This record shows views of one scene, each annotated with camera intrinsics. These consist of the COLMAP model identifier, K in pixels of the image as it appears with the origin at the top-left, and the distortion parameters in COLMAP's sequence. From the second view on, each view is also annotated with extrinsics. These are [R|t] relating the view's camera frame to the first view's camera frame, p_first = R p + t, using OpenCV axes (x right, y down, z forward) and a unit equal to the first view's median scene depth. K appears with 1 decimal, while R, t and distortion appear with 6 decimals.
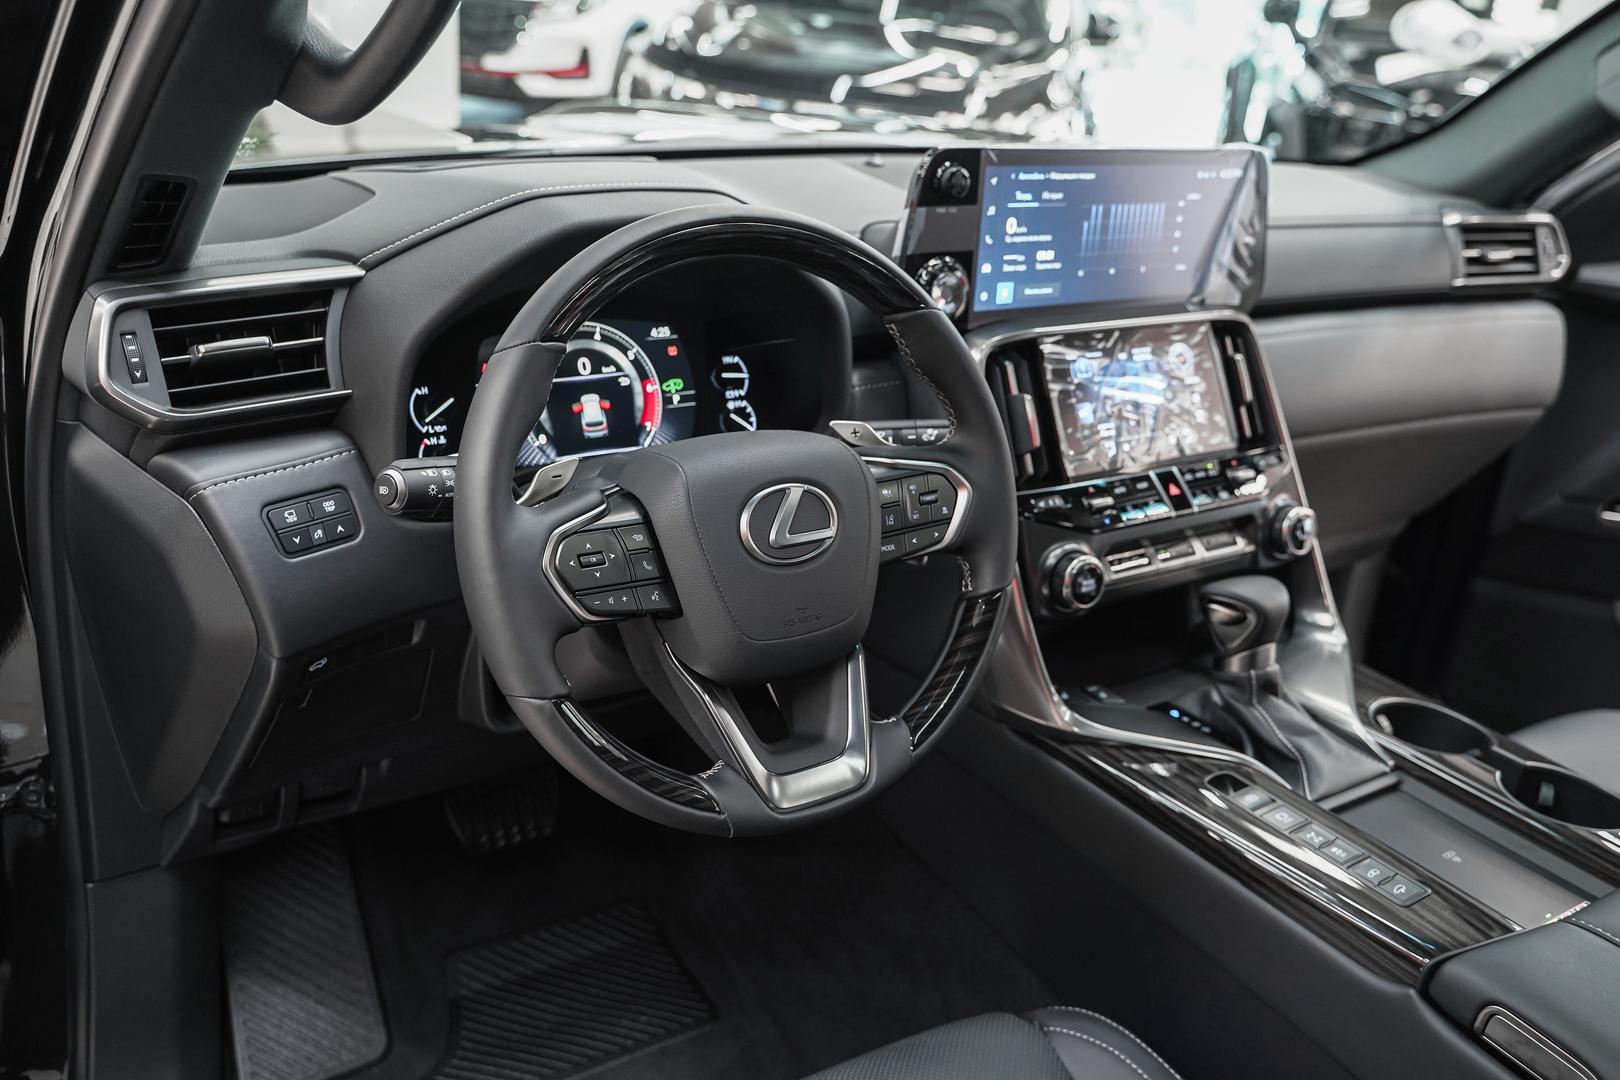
lens RADIAL K [[1320.7, 0, 810.0], [0, 1320.7, 540.0], [0, 0, 1]] dist [-0.005188, 0.005409]
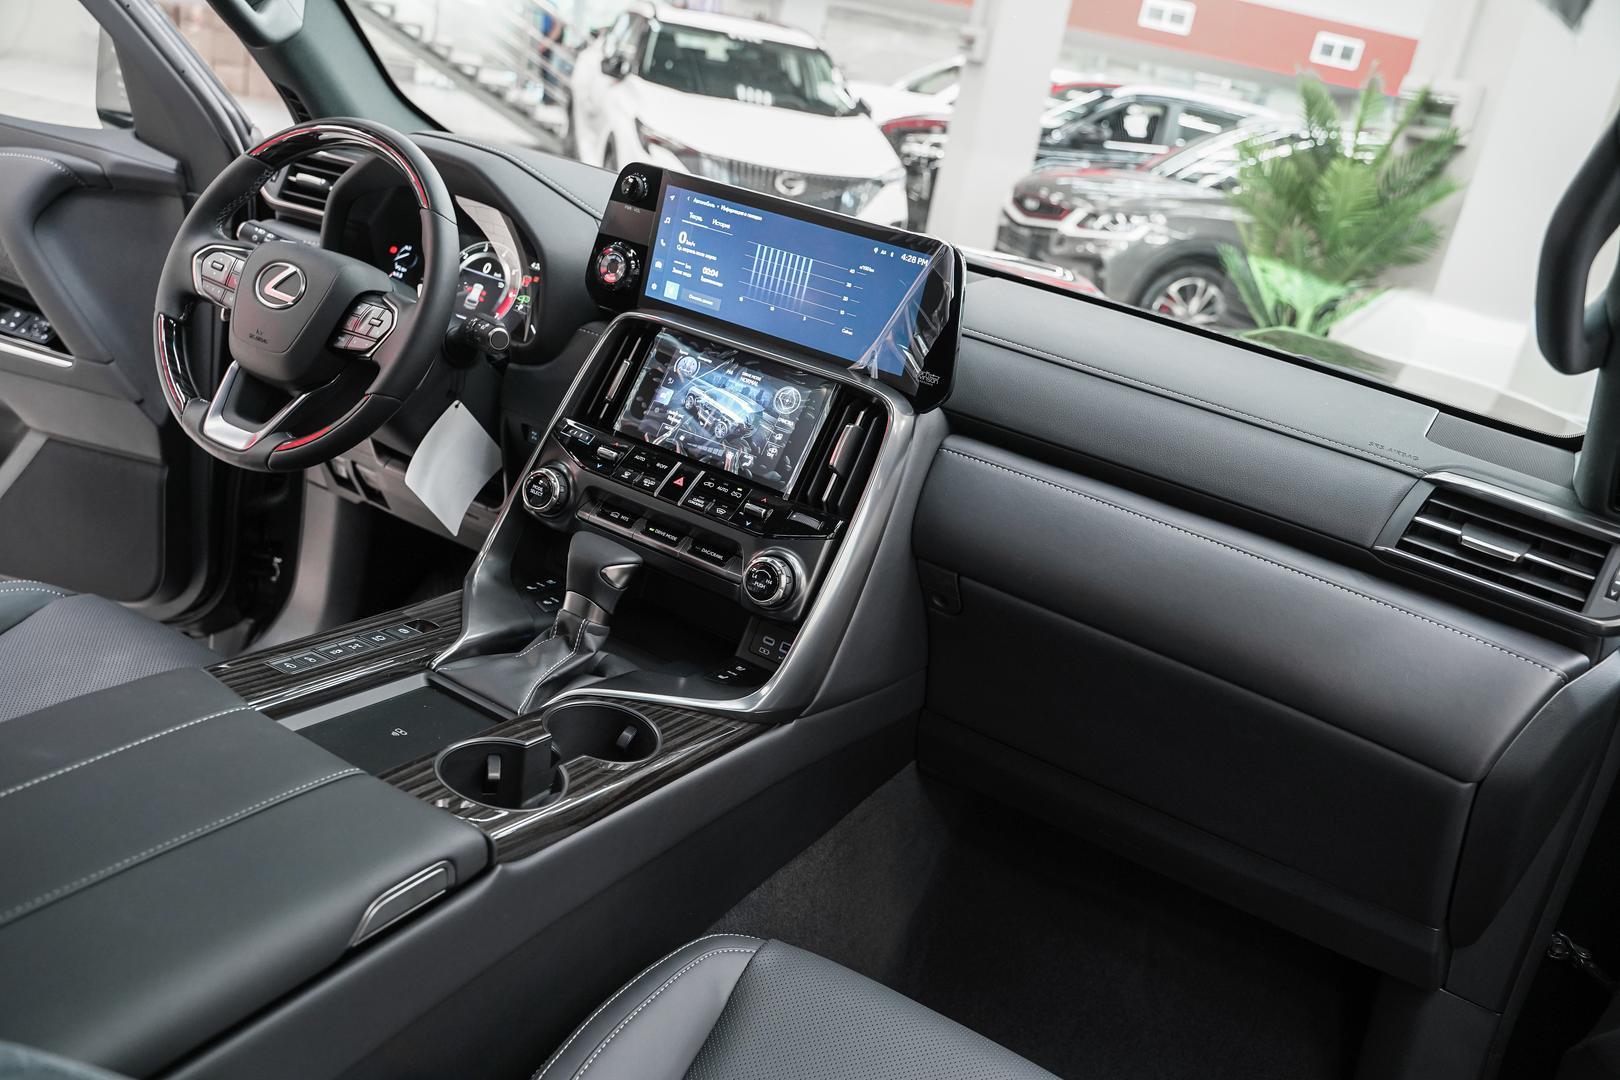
lens RADIAL K [[1293.4, 0, 810.0], [0, 1293.4, 540.0], [0, 0, 1]] dist [-0.013304, 0.010261]
pose [[0.465530, 0.309586, -0.829119, 1.318257], [-0.495418, 0.867450, 0.045733, -0.105288], [0.733377, 0.389471, 0.557198, 0.518716]]
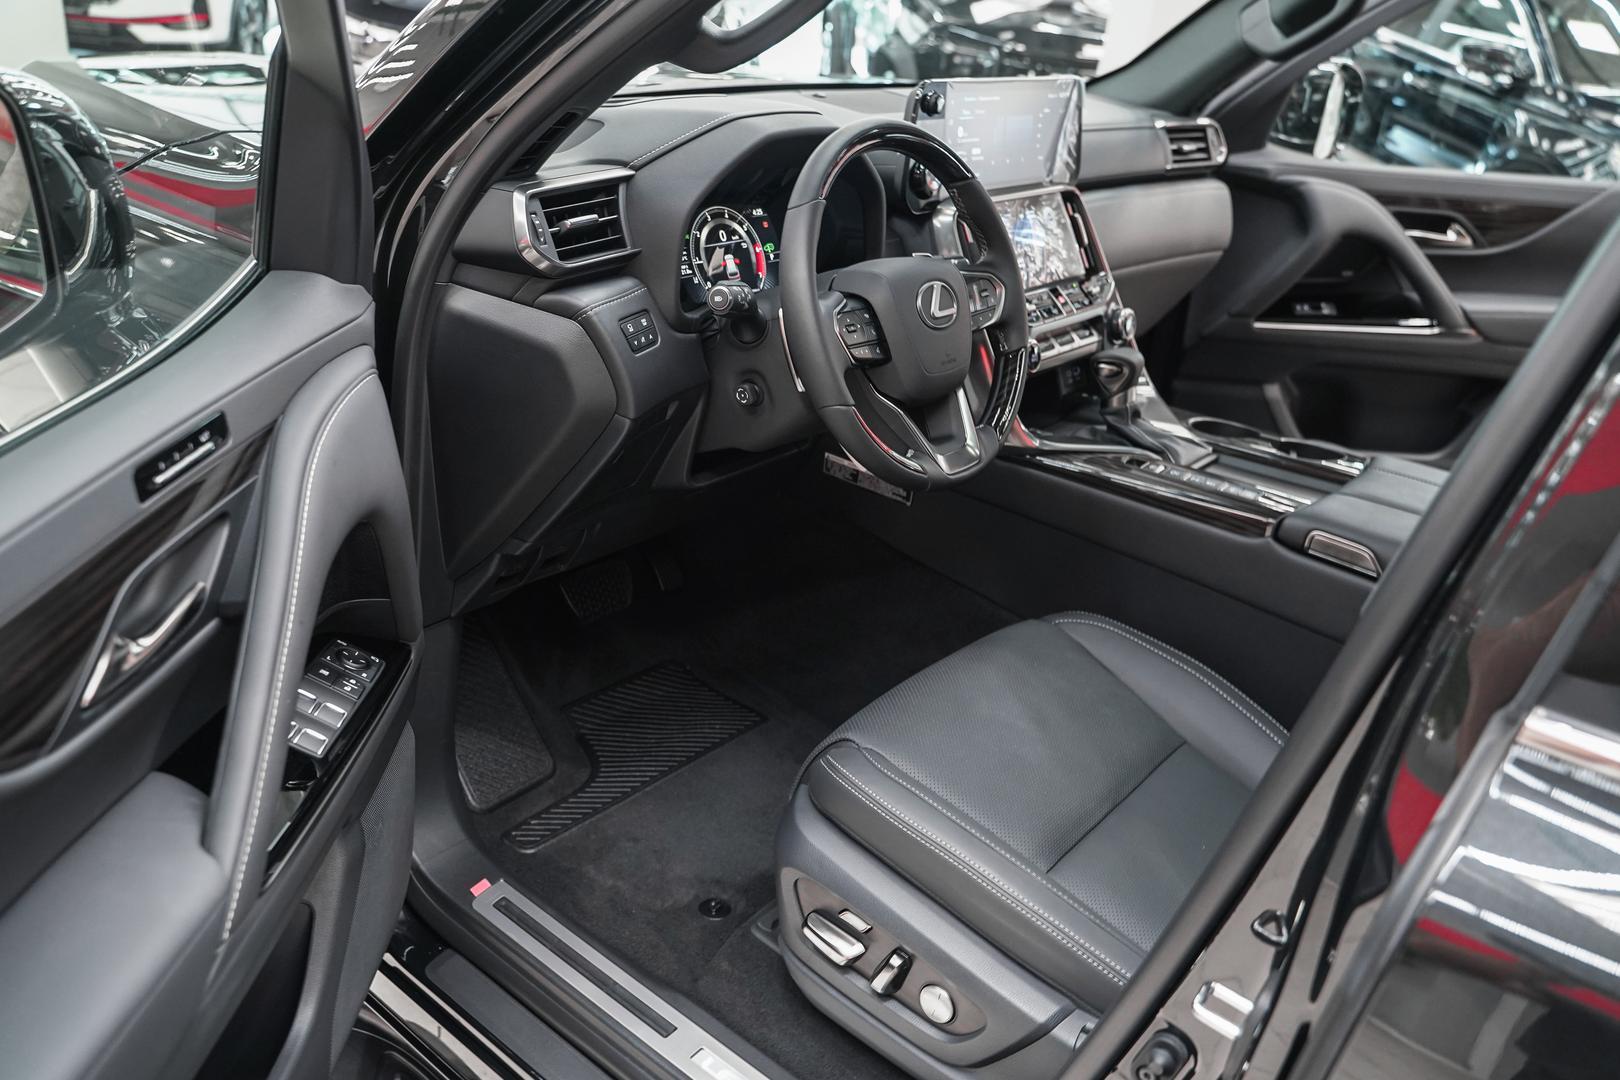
lens RADIAL K [[1320.7, 0, 810.0], [0, 1320.7, 540.0], [0, 0, 1]] dist [-0.005188, 0.005409]
pose [[0.950507, -0.125232, 0.284346, -0.515267], [0.114279, 0.991933, 0.054857, 0.131422], [-0.288922, -0.019647, 0.957151, -0.438650]]
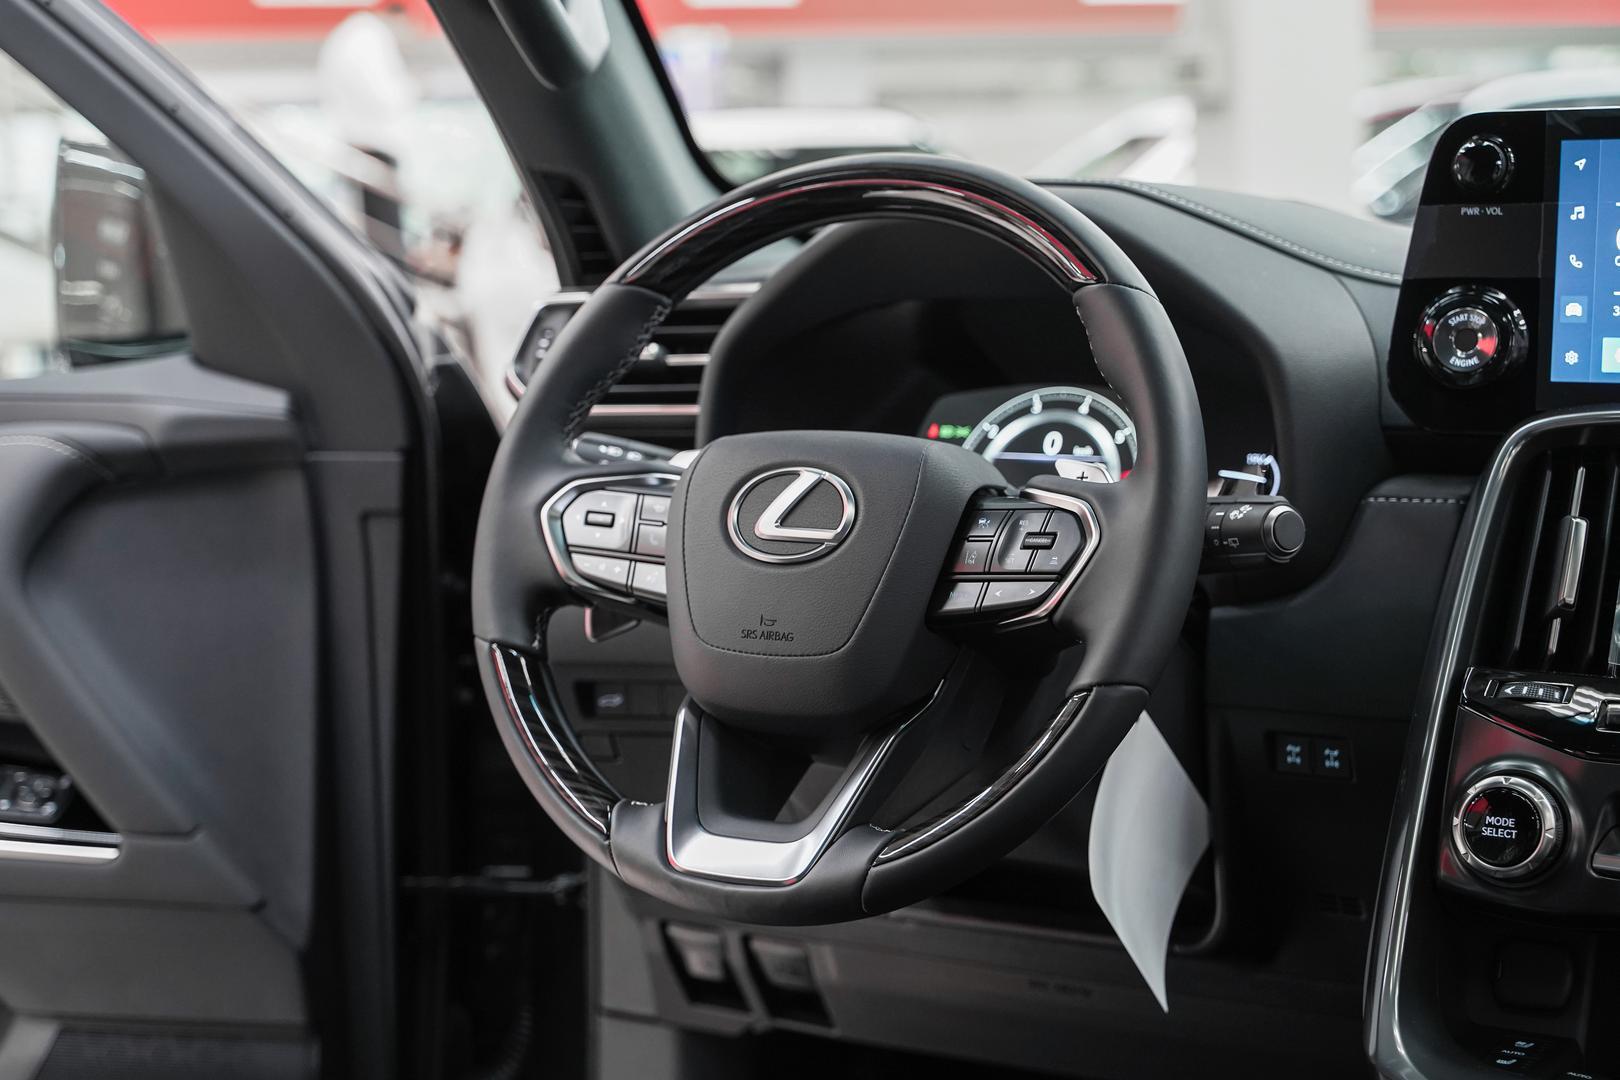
lens RADIAL K [[2534.5, 0, 810.0], [0, 2534.5, 540.0], [0, 0, 1]] dist [-0.014979, 0.020791]
pose [[0.465200, 0.022020, -0.884932, 0.974133], [-0.313418, 0.939030, -0.141394, 0.155379], [0.827864, 0.343130, 0.443738, 0.257640]]
